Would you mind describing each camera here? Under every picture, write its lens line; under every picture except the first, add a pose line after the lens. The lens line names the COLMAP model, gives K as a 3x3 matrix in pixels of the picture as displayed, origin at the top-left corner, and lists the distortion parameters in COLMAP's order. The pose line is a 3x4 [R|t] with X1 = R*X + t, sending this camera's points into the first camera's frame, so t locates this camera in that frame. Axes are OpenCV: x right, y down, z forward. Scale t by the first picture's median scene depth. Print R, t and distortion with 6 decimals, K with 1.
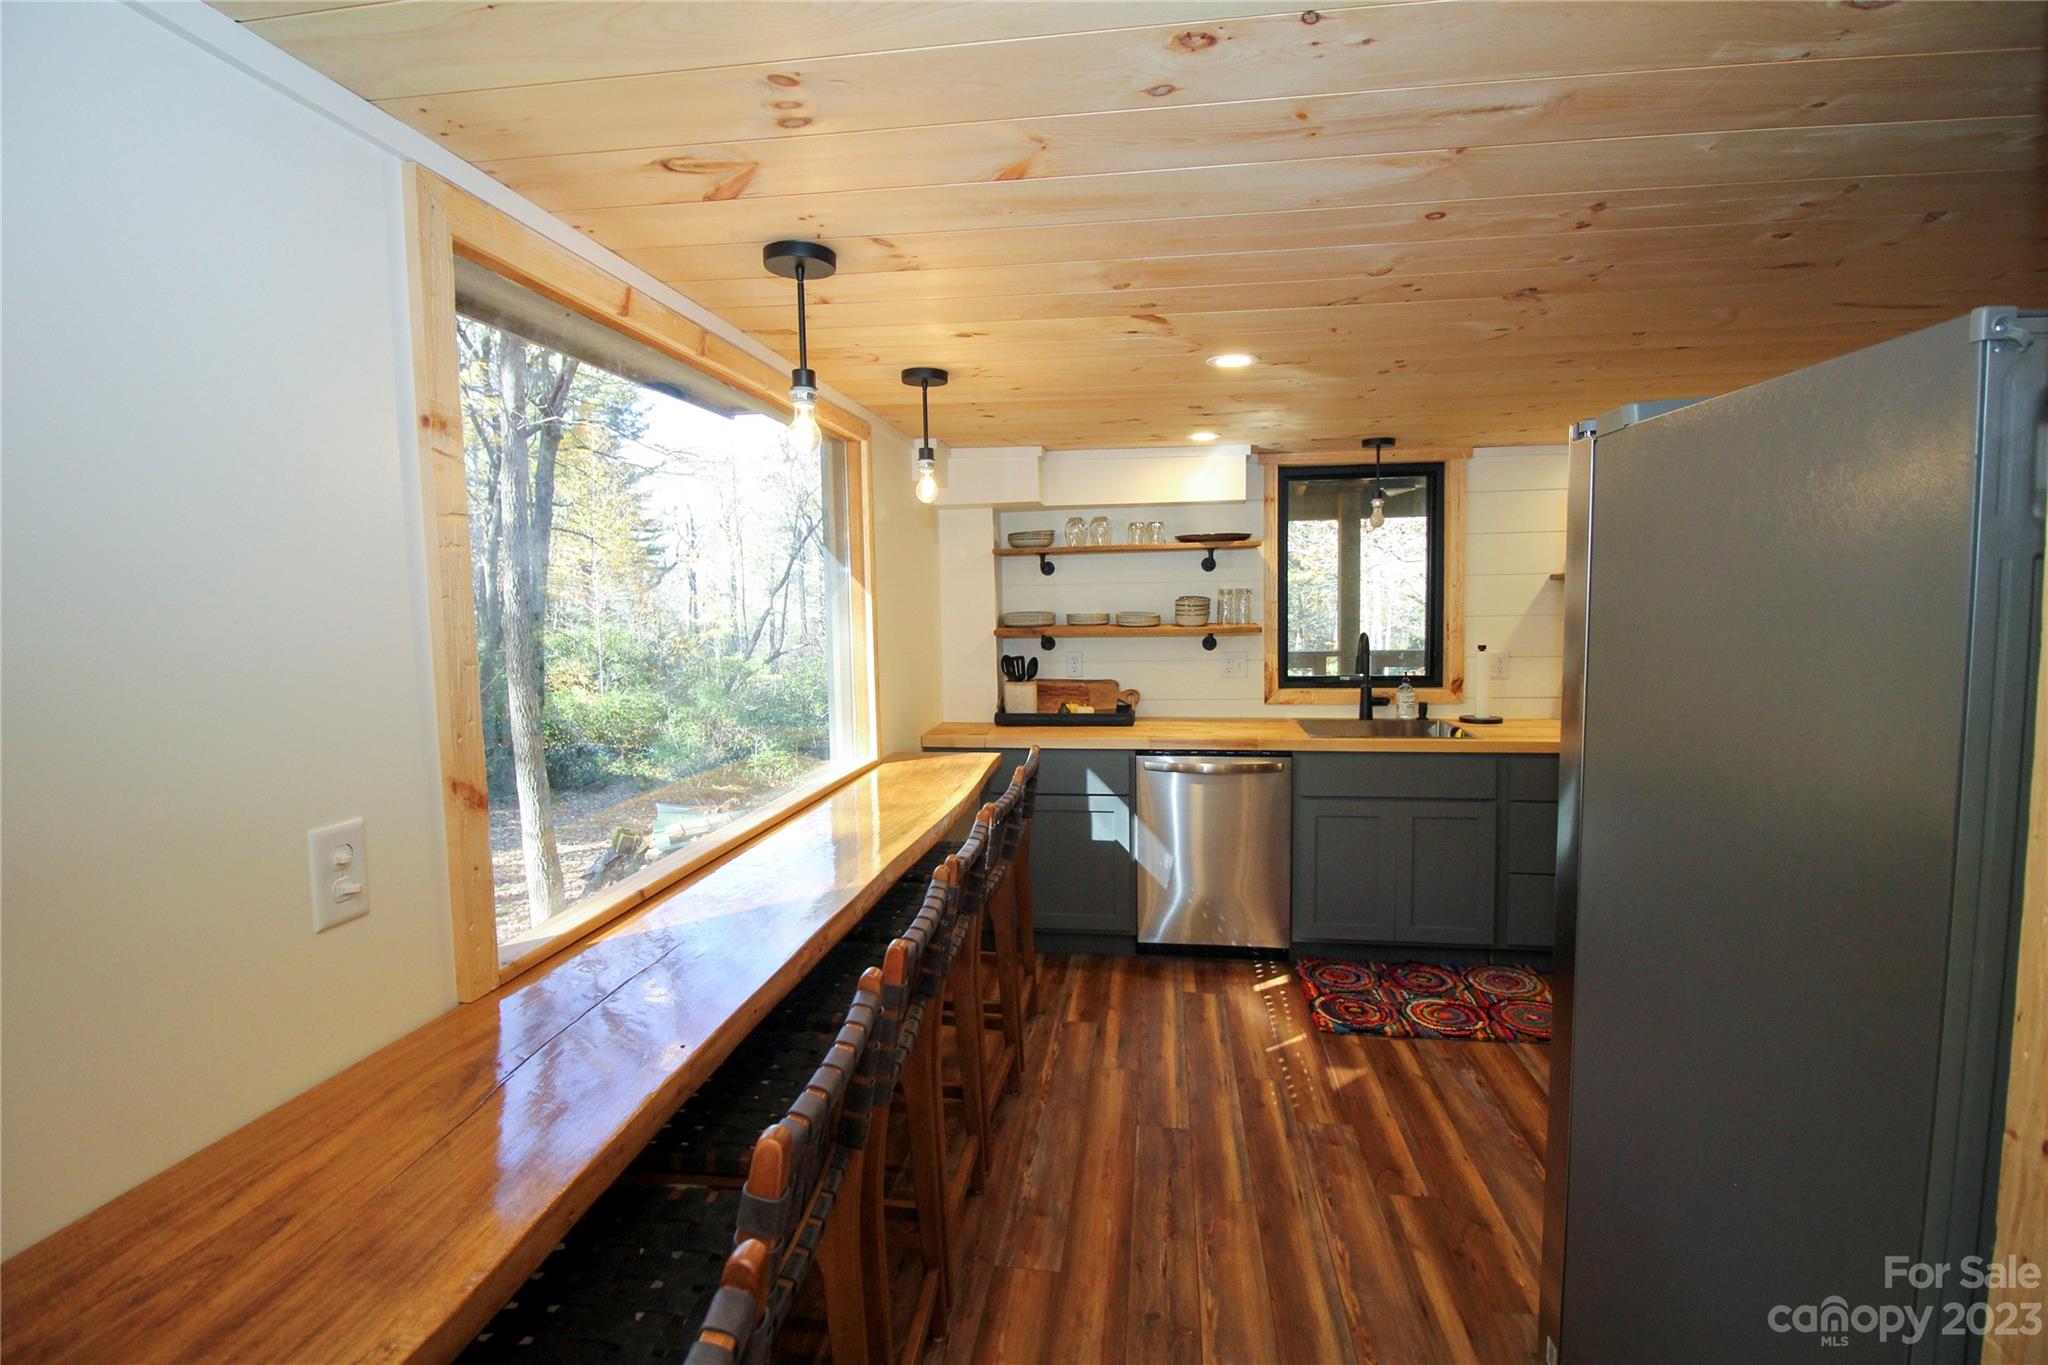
lens RADIAL K [[991.0, 0, 1033.0], [0, 991.0, 685.6], [0, 0, 1]] dist [-0.005037, -0.006077]
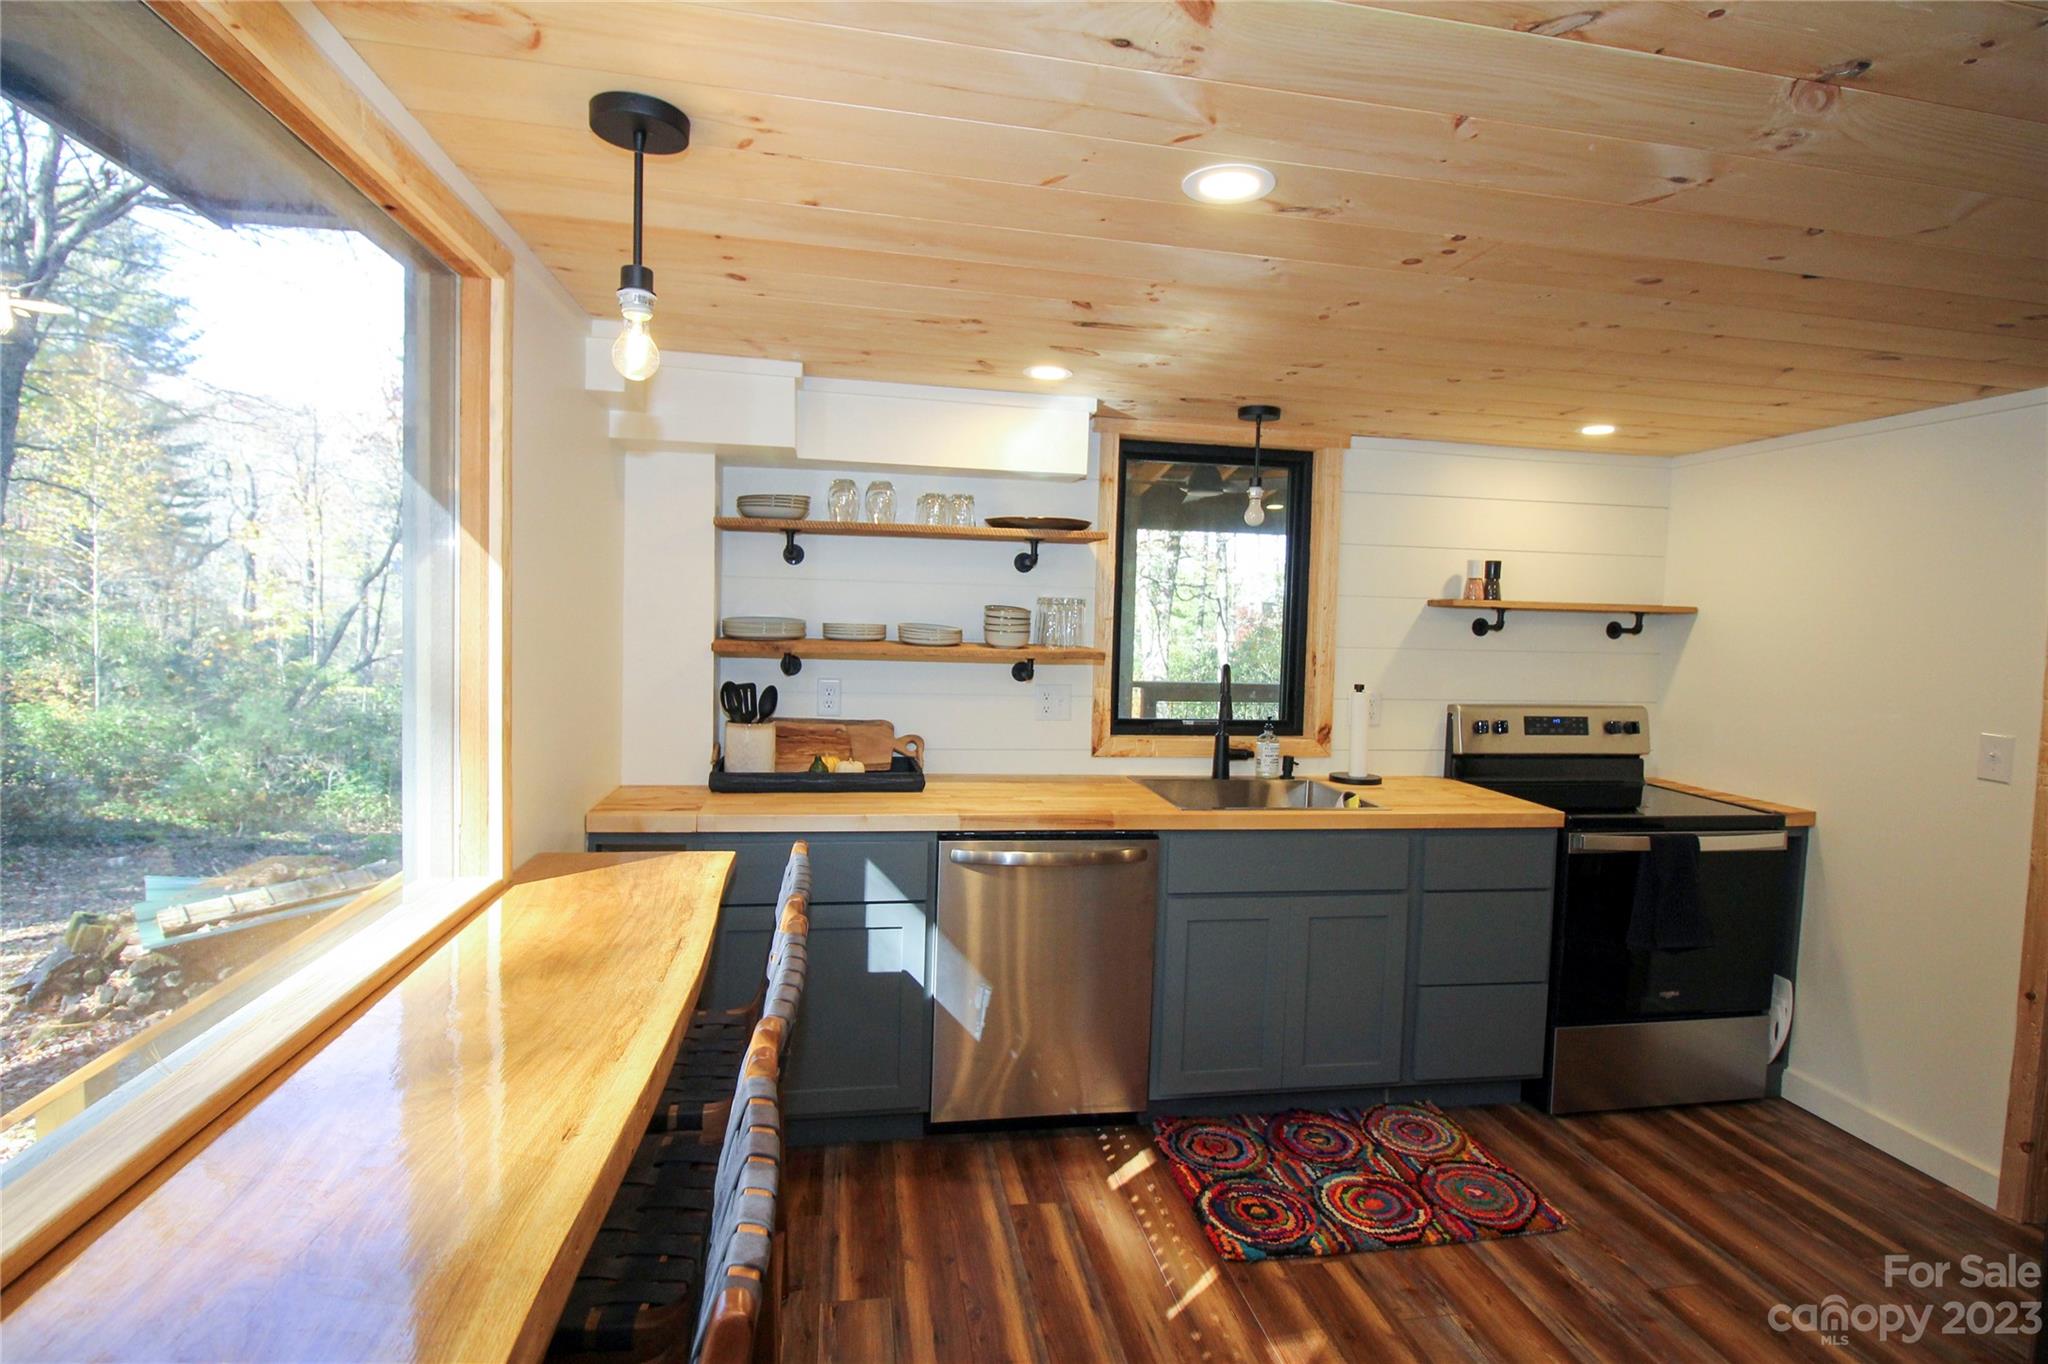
lens RADIAL K [[991.0, 0, 1018.5], [0, 991.0, 667.3], [0, 0, 1]] dist [-0.005037, -0.006077]
pose [[0.948833, 0.028921, 0.314450, -0.052421], [-0.017473, 0.999080, -0.039167, -0.018371], [-0.315294, 0.031668, 0.948466, 0.329064]]
